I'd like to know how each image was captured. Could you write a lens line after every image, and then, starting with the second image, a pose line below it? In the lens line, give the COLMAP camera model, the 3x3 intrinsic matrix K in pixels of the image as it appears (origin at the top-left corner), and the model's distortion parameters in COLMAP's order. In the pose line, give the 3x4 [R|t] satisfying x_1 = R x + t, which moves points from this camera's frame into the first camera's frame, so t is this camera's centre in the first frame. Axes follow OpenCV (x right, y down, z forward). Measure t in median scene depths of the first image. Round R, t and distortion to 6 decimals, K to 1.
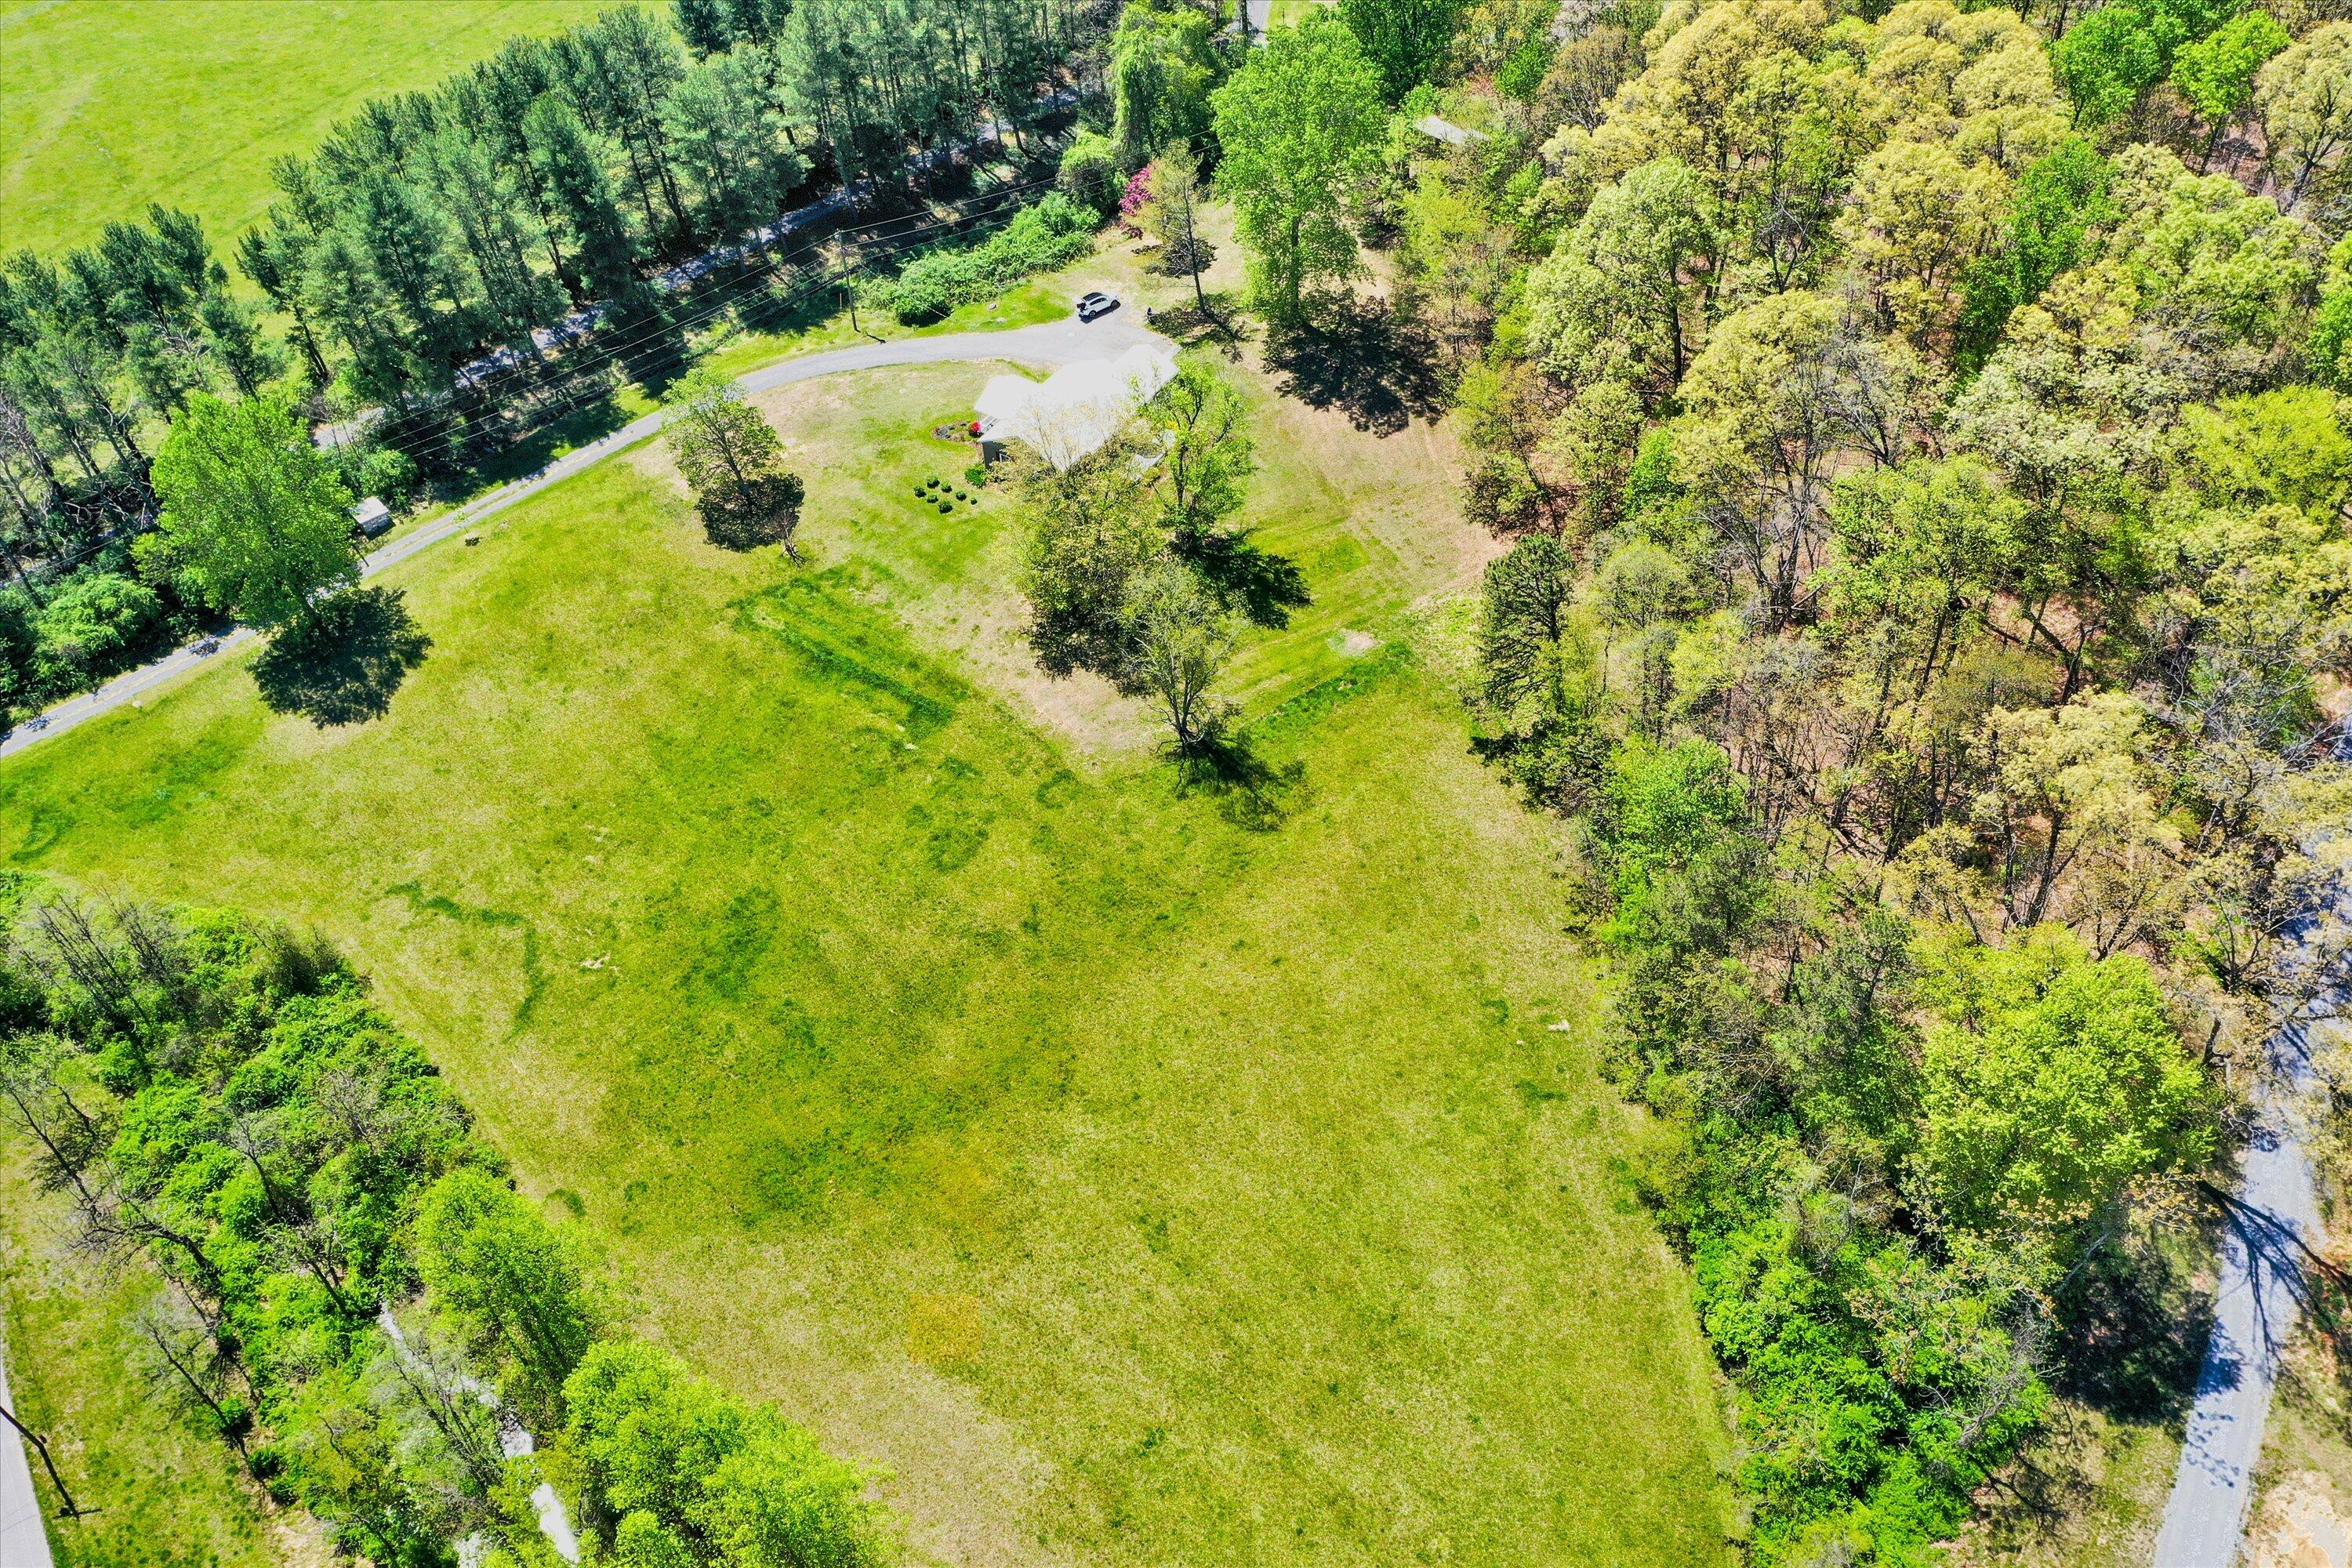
lens RADIAL K [[957.2, 0, 1176.0], [0, 957.2, 784.0], [0, 0, 1]] dist [0.000306, -0.000010]
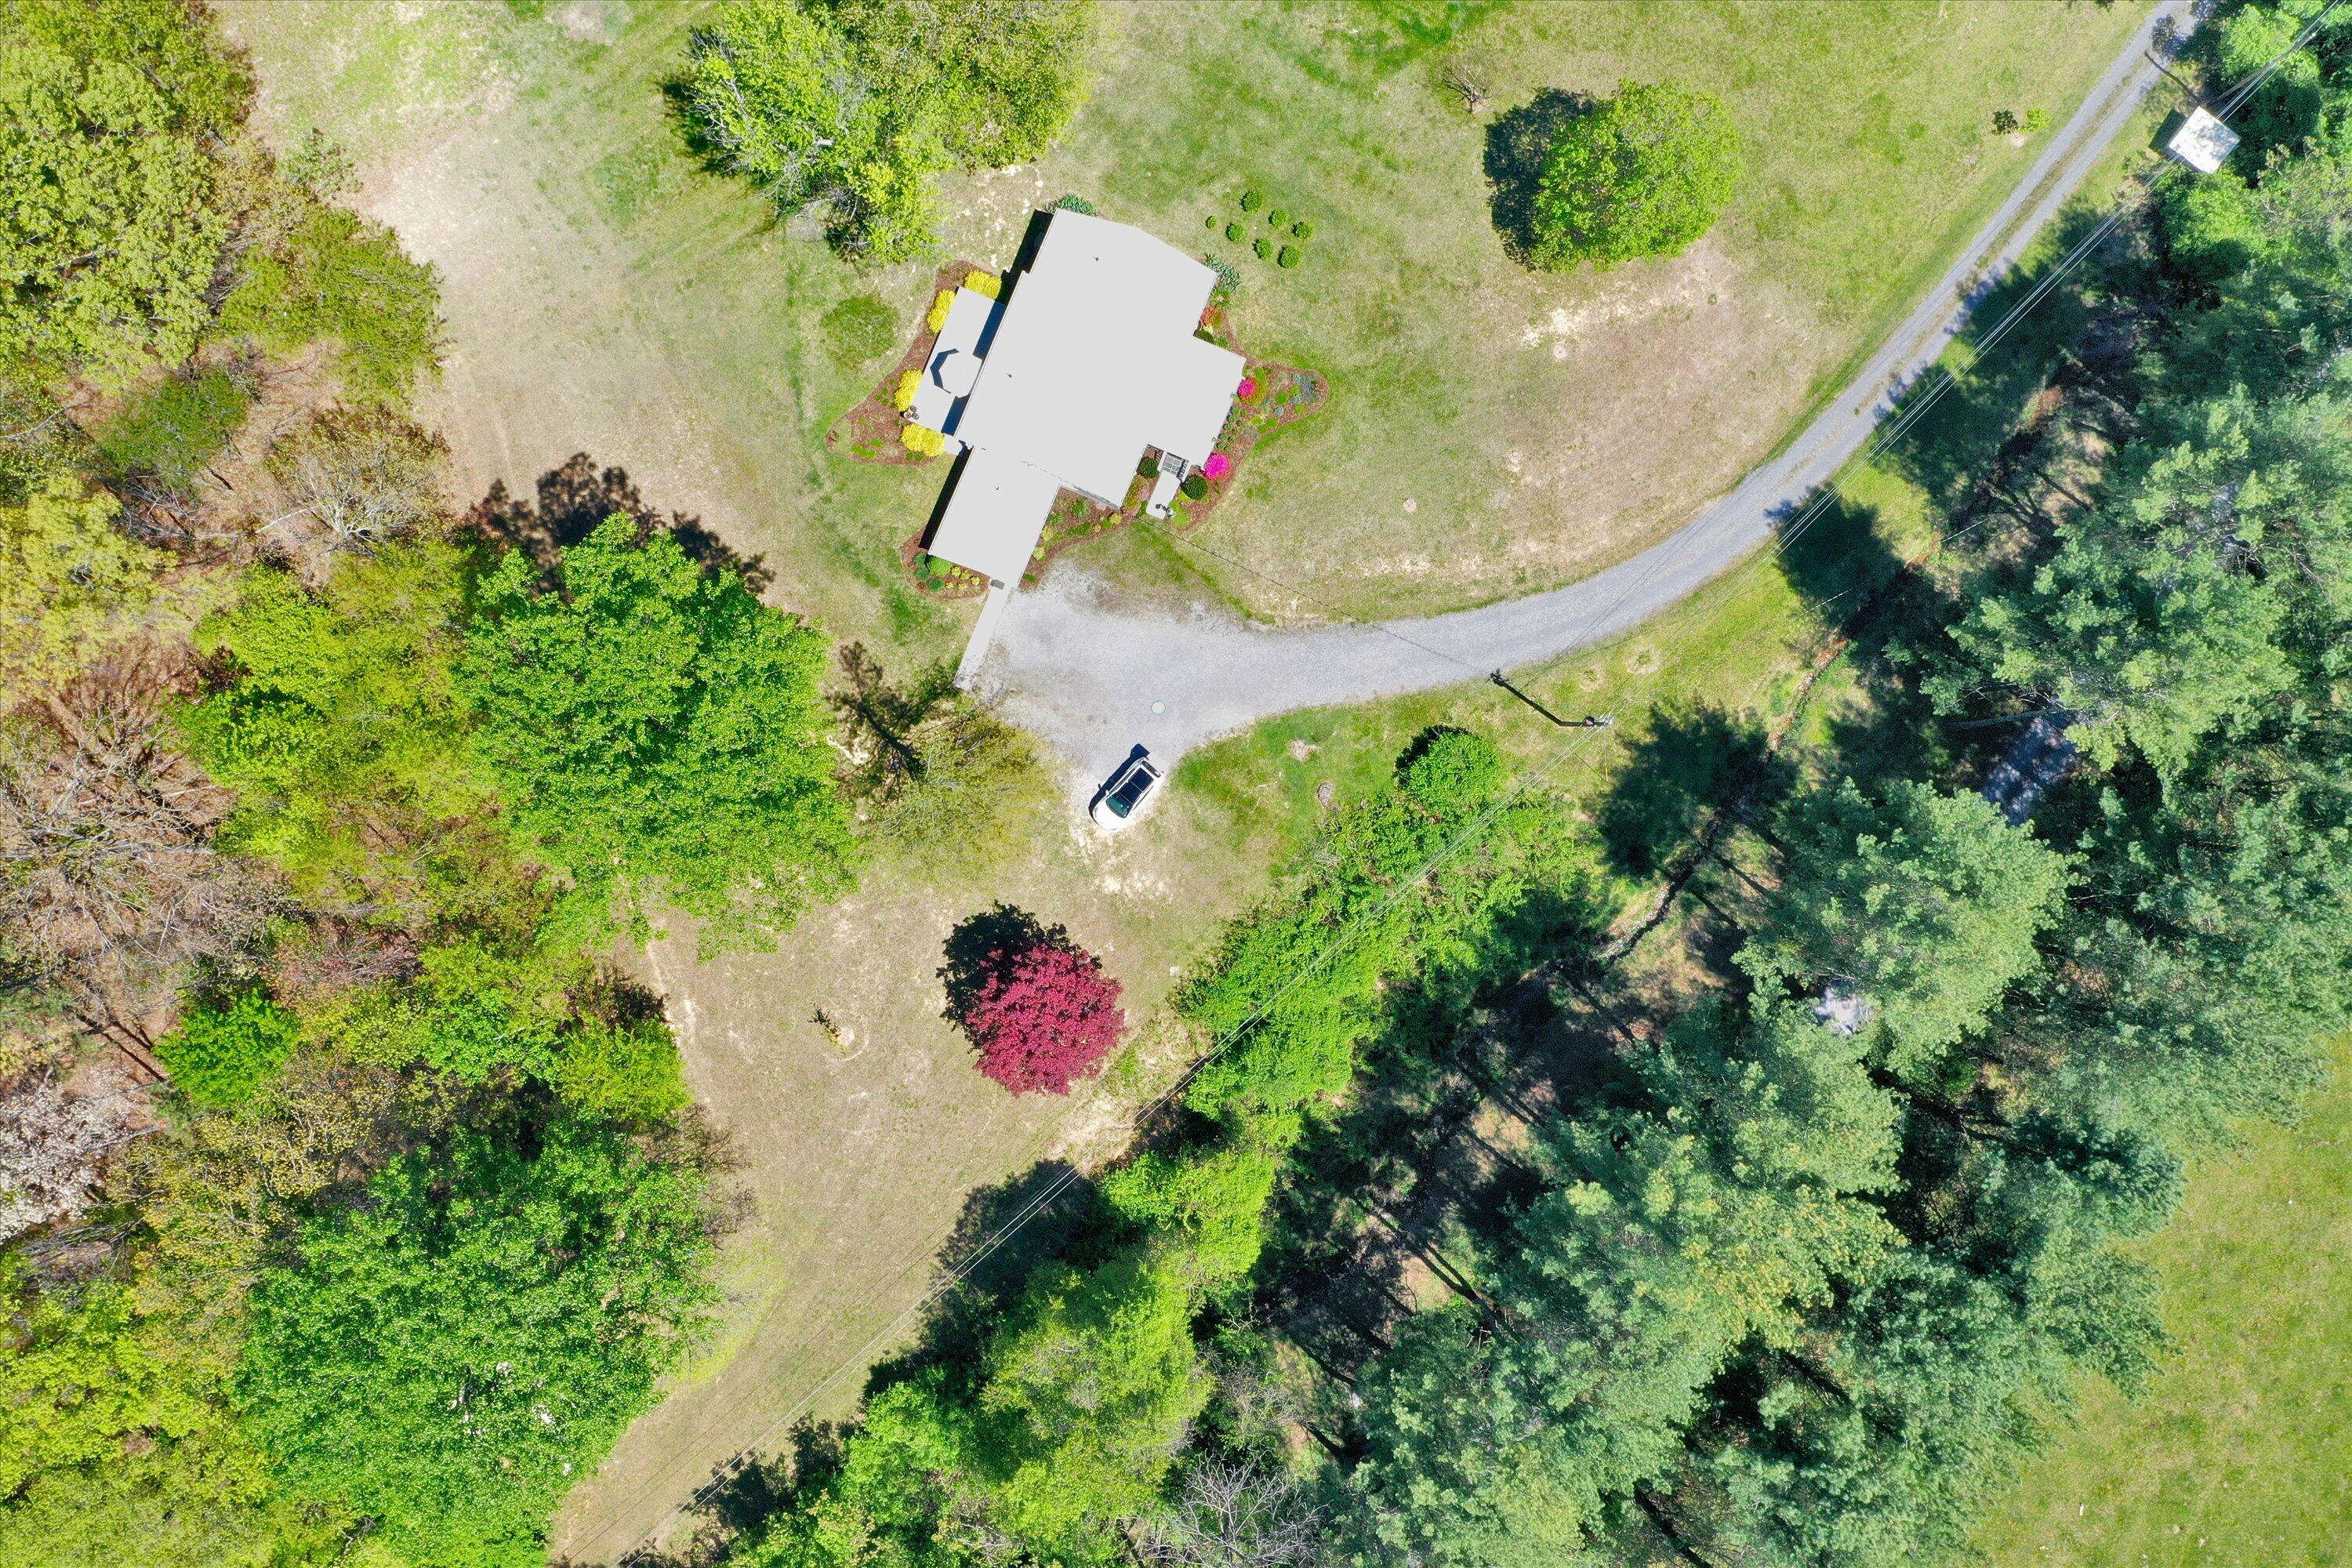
lens RADIAL K [[957.2, 0, 1176.0], [0, 957.2, 784.0], [0, 0, 1]] dist [0.000306, -0.000010]
pose [[-0.987980, 0.151337, 0.031493, -0.146936], [-0.119376, -0.876412, 0.466531, -0.868652], [0.098204, 0.457164, 0.883944, 0.586377]]
